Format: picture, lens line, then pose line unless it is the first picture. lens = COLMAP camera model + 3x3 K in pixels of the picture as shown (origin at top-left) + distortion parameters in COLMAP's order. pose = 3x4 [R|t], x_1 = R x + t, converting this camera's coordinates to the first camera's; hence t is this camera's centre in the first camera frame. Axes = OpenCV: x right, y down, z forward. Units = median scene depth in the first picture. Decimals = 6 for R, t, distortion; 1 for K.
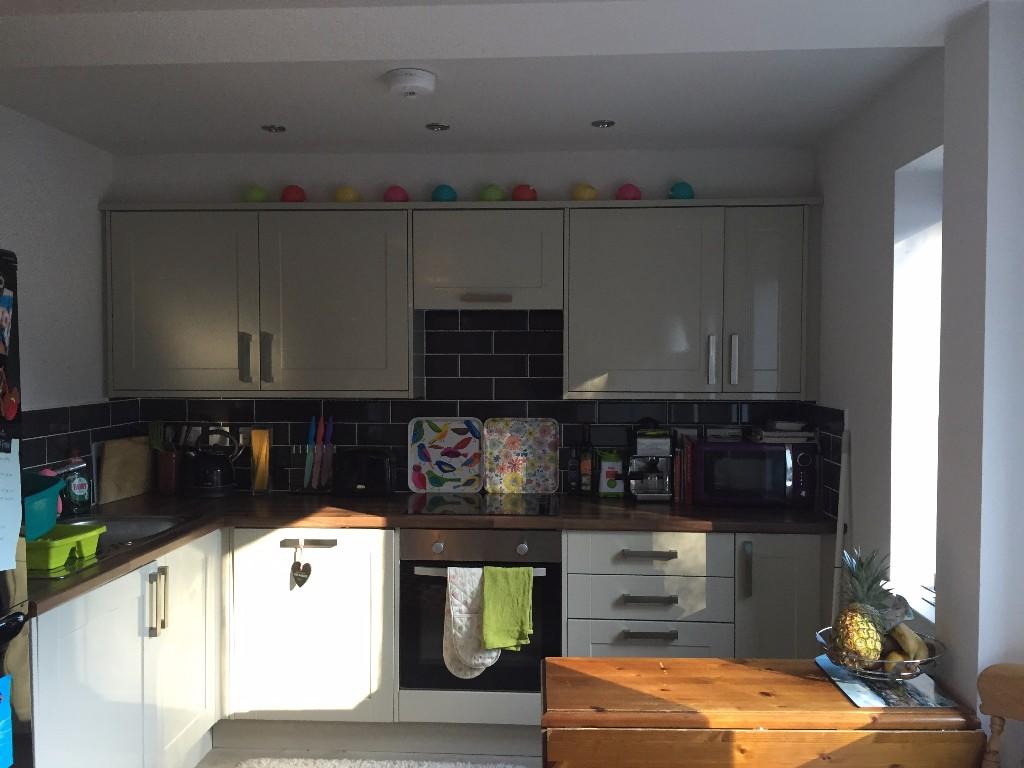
lens RADIAL K [[888.4, 0, 510.9], [0, 888.4, 385.5], [0, 0, 1]] dist [0.086121, -0.088988]
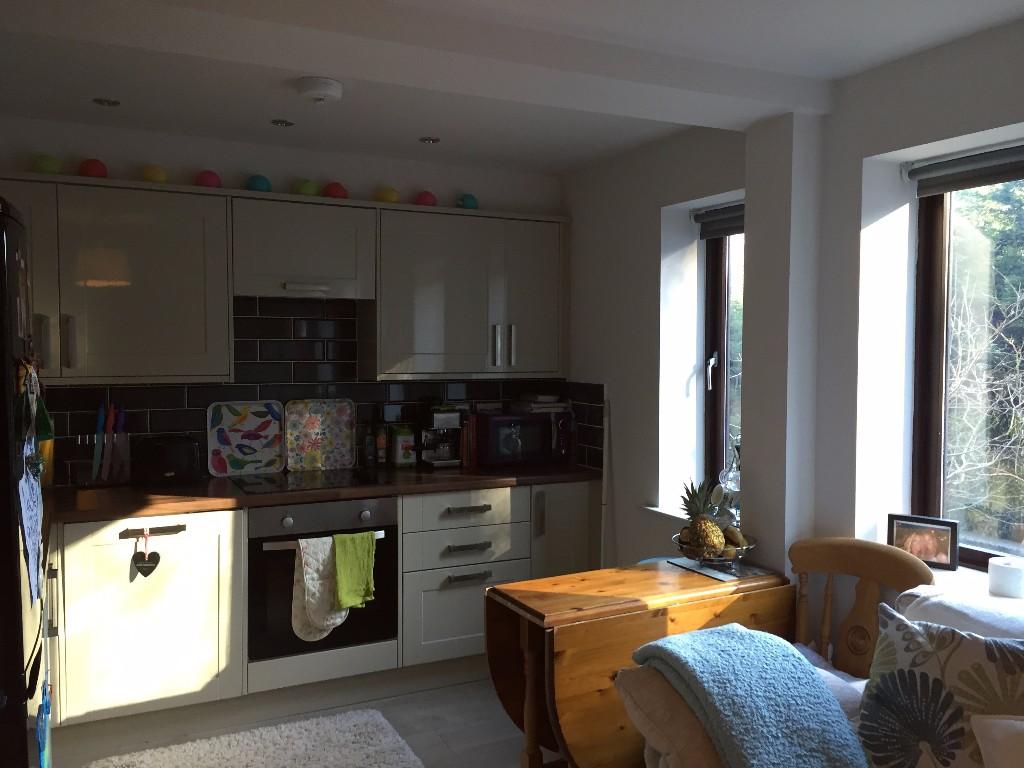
lens RADIAL K [[888.4, 0, 514.8], [0, 888.4, 384.1], [0, 0, 1]] dist [0.086121, -0.088988]
pose [[0.866148, -0.020269, 0.499376, -0.372723], [0.013808, 0.999766, 0.016629, 0.003876], [-0.499596, -0.007508, 0.866226, -0.052551]]
